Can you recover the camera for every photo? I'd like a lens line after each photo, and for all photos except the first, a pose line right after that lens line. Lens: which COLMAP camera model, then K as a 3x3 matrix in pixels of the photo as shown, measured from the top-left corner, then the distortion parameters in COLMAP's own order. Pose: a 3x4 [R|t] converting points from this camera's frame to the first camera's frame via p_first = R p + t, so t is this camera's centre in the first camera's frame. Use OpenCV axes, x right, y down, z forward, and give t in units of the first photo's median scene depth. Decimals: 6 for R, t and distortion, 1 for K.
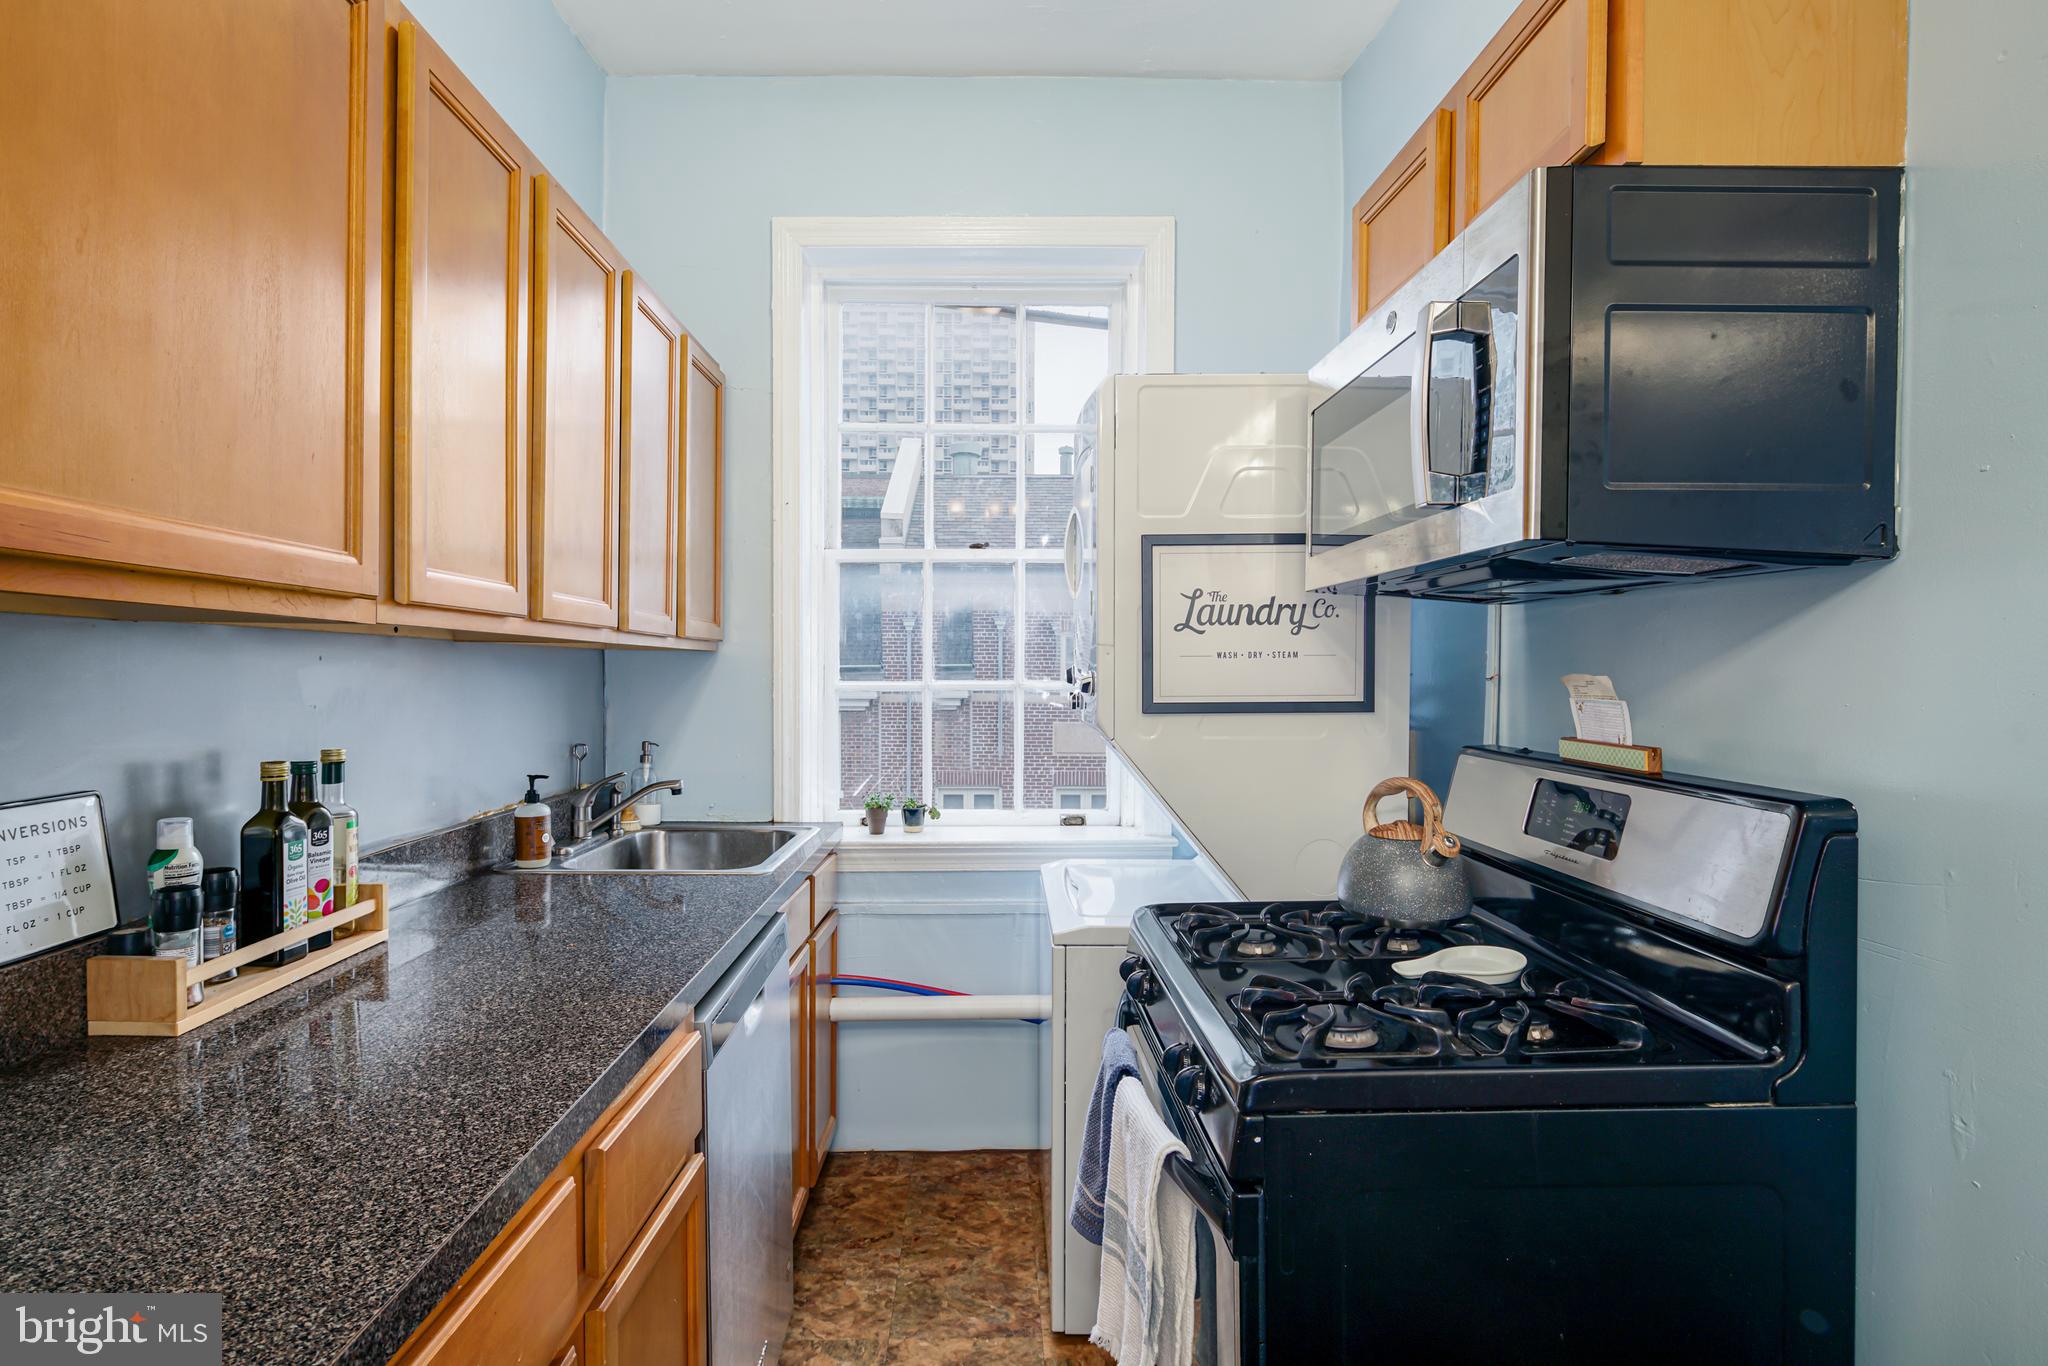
lens RADIAL K [[1005.0, 0, 1014.8], [0, 1005.0, 678.3], [0, 0, 1]] dist [0.001607, -0.001175]
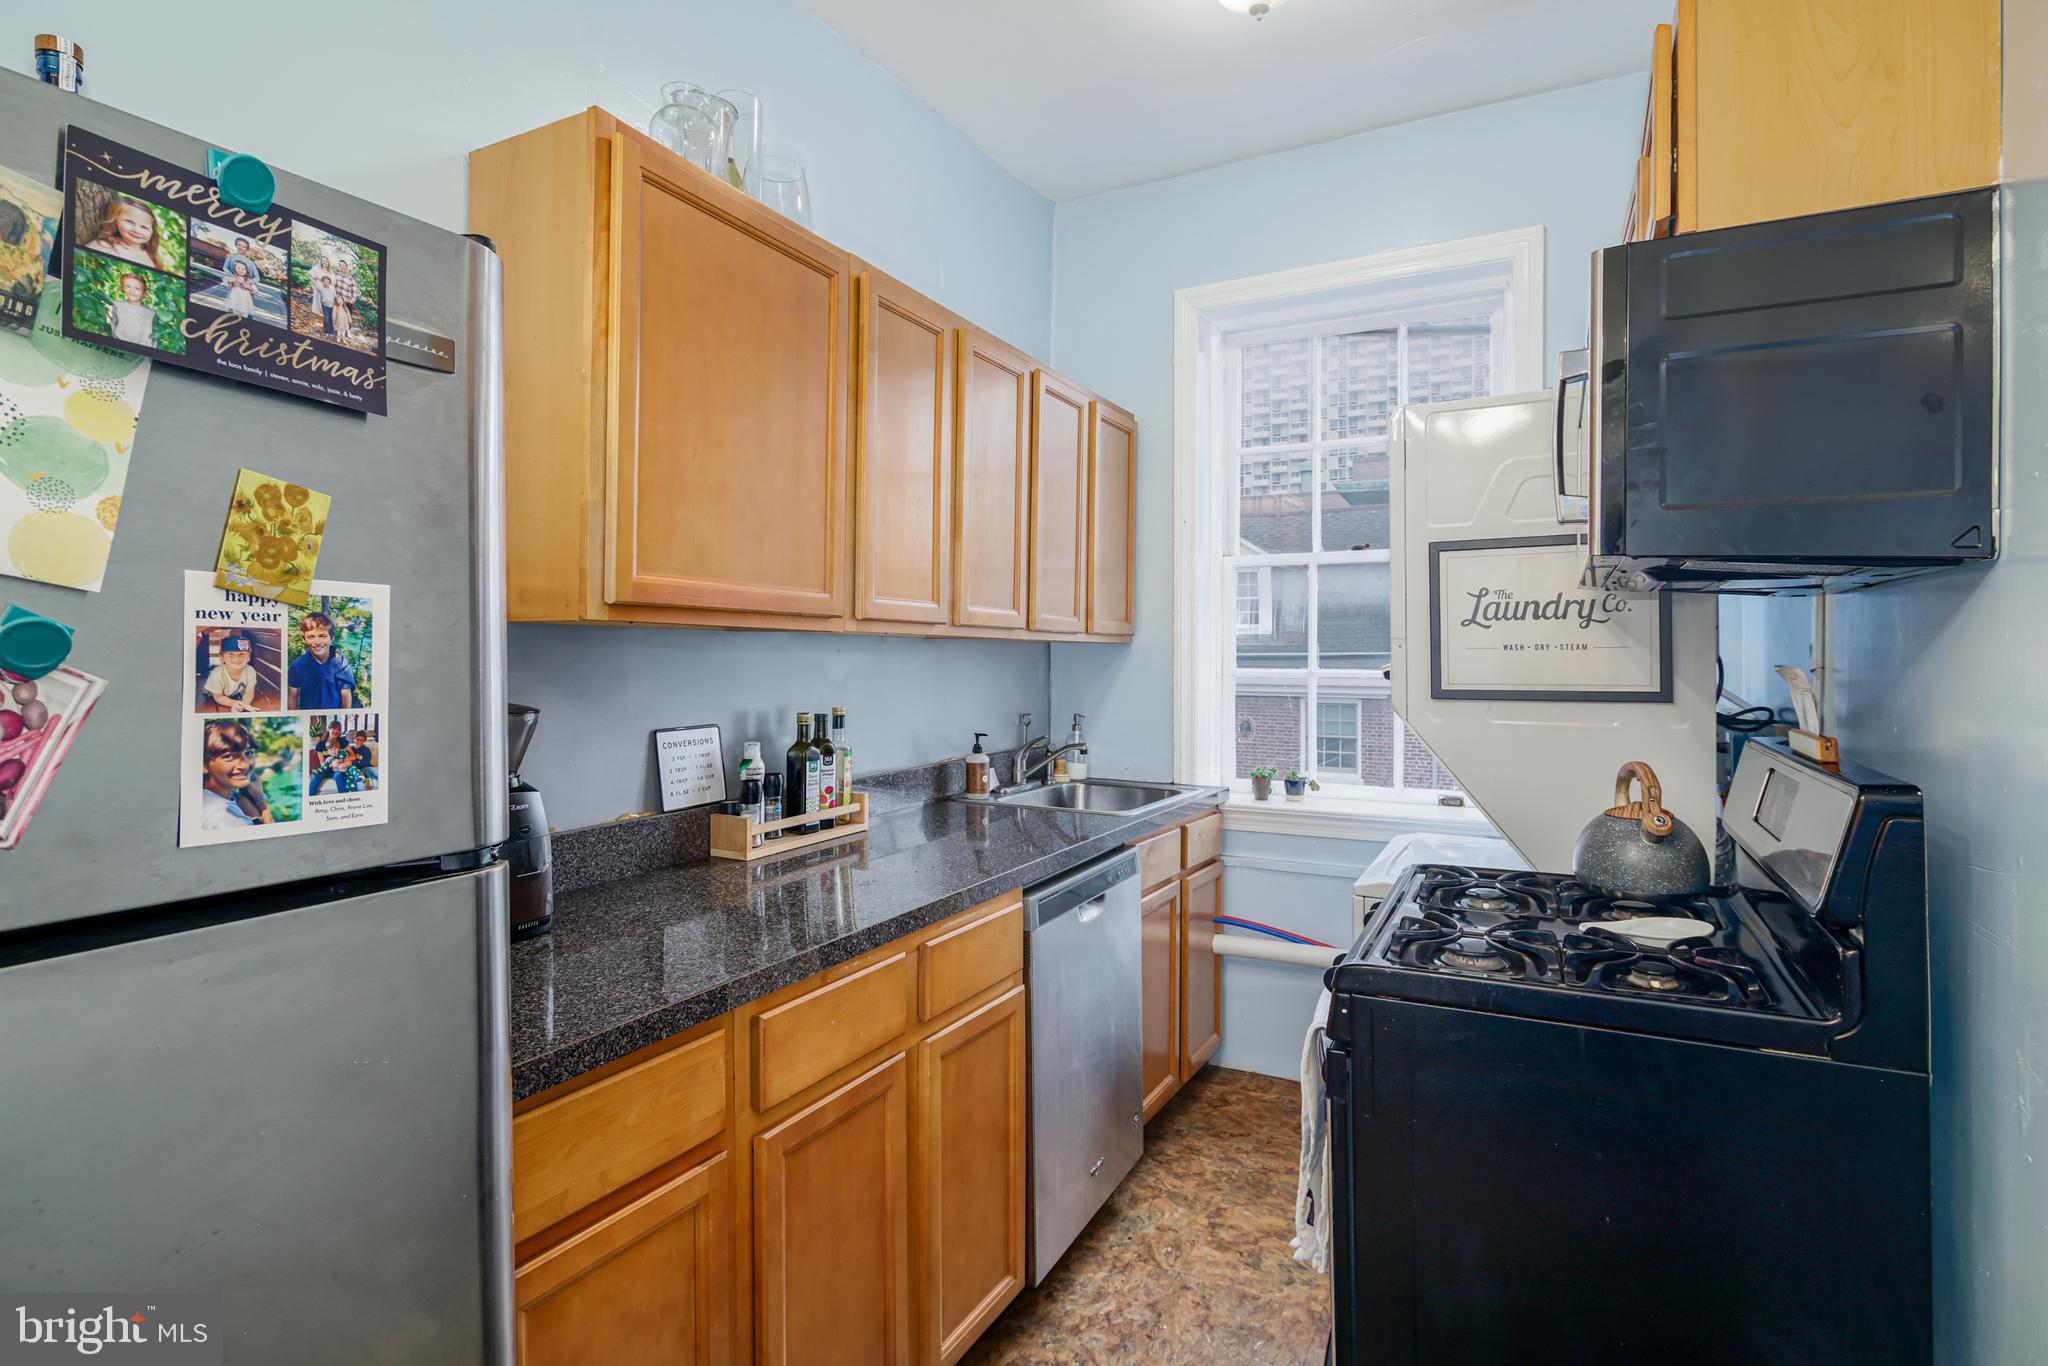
lens RADIAL K [[1005.0, 0, 1082.7], [0, 1005.0, 647.3], [0, 0, 1]] dist [0.001607, -0.001175]
pose [[0.896893, -0.000693, -0.442246, 0.274206], [-0.007238, 0.999842, -0.016245, -0.002070], [0.442187, 0.017771, 0.896747, -0.195261]]
